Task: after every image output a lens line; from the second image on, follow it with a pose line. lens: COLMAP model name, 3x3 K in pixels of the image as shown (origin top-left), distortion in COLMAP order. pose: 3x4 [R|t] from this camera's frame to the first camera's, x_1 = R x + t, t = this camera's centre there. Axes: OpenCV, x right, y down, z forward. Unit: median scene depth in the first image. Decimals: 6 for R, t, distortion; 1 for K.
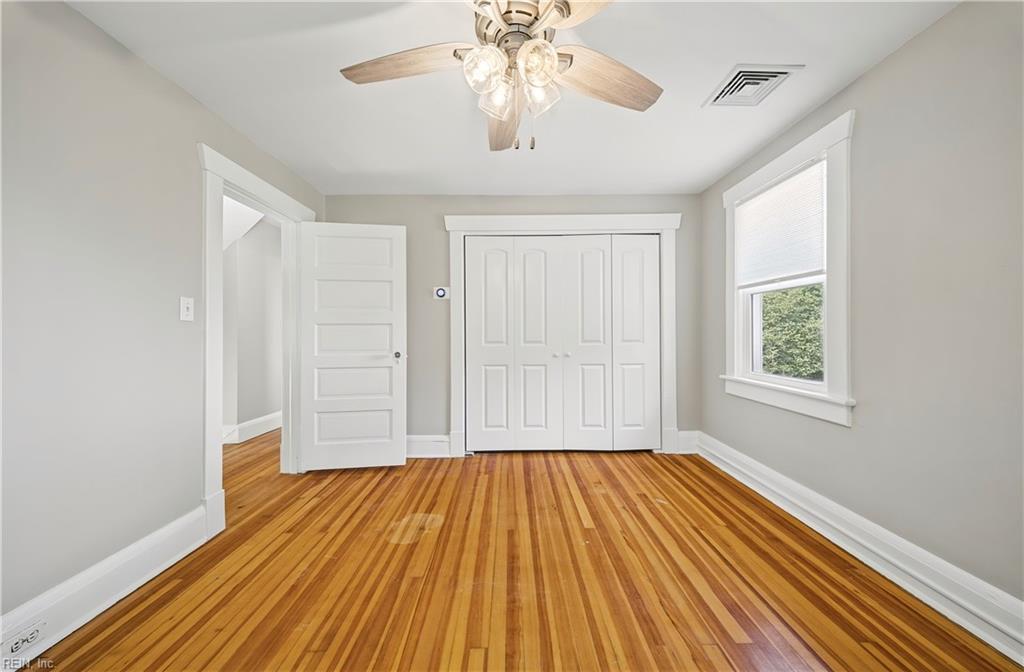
lens RADIAL K [[358.9, 0, 513.6], [0, 358.9, 335.8], [0, 0, 1]] dist [0.012114, -0.000399]
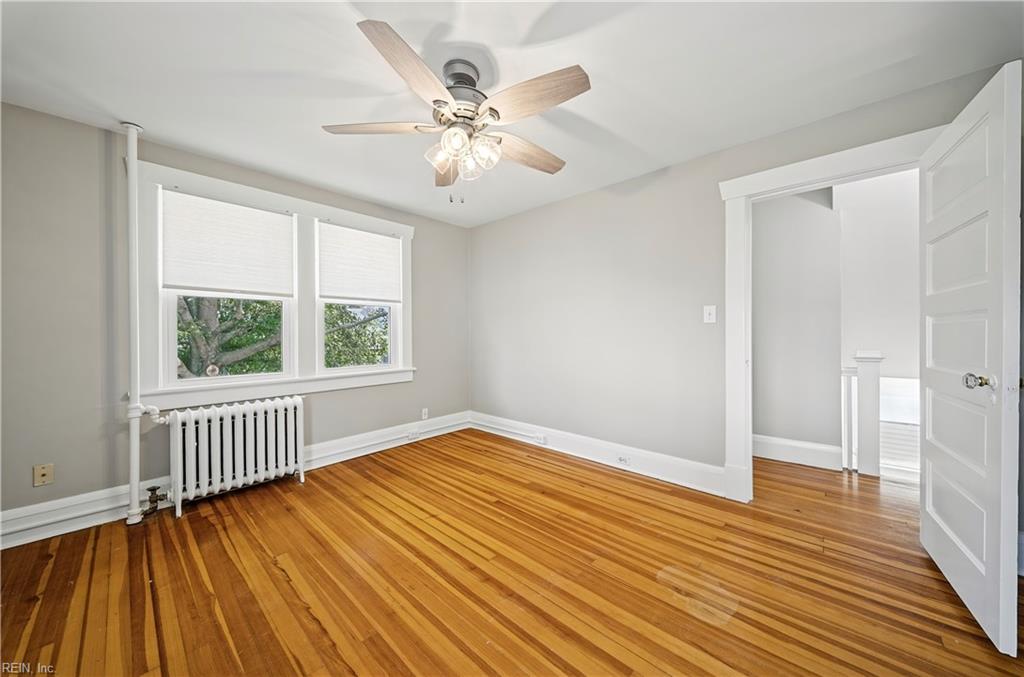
lens RADIAL K [[358.9, 0, 511.3], [0, 358.9, 335.8], [0, 0, 1]] dist [0.012114, -0.000399]
pose [[-0.685260, 0.013480, -0.728174, 0.594280], [0.008415, 0.999908, 0.010592, -0.014056], [0.728250, 0.001130, -0.685311, 1.381251]]
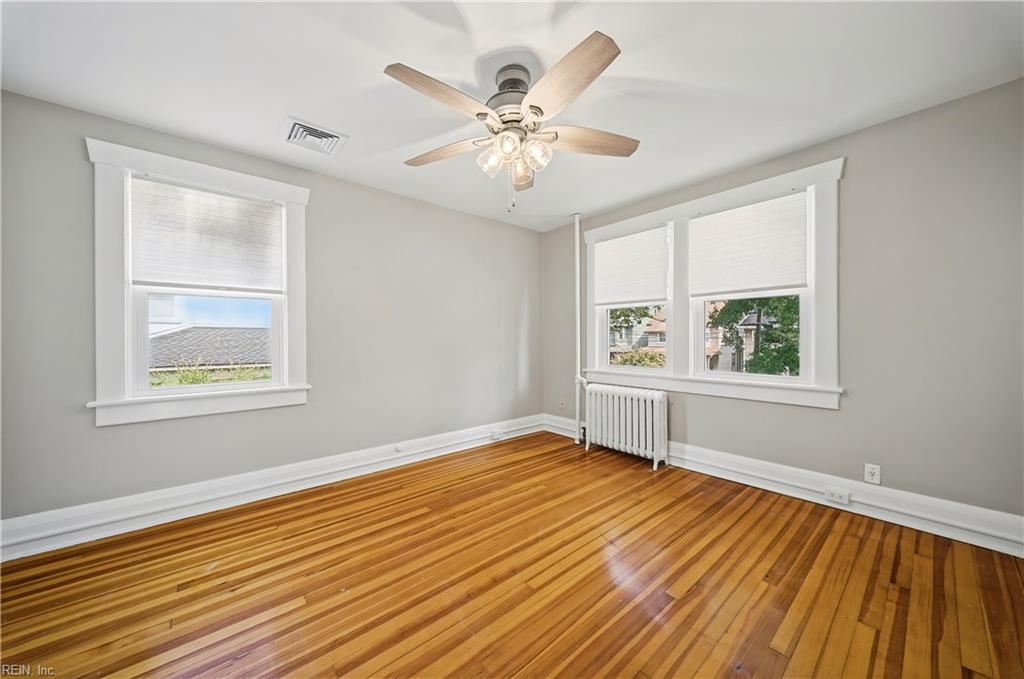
lens RADIAL K [[358.9, 0, 512.6], [0, 358.9, 339.9], [0, 0, 1]] dist [0.012114, -0.000399]
pose [[-0.644471, 0.003787, 0.764619, -0.705635], [0.010880, 0.999932, 0.004218, -0.003123], [-0.764551, 0.011037, -0.644469, 1.266319]]
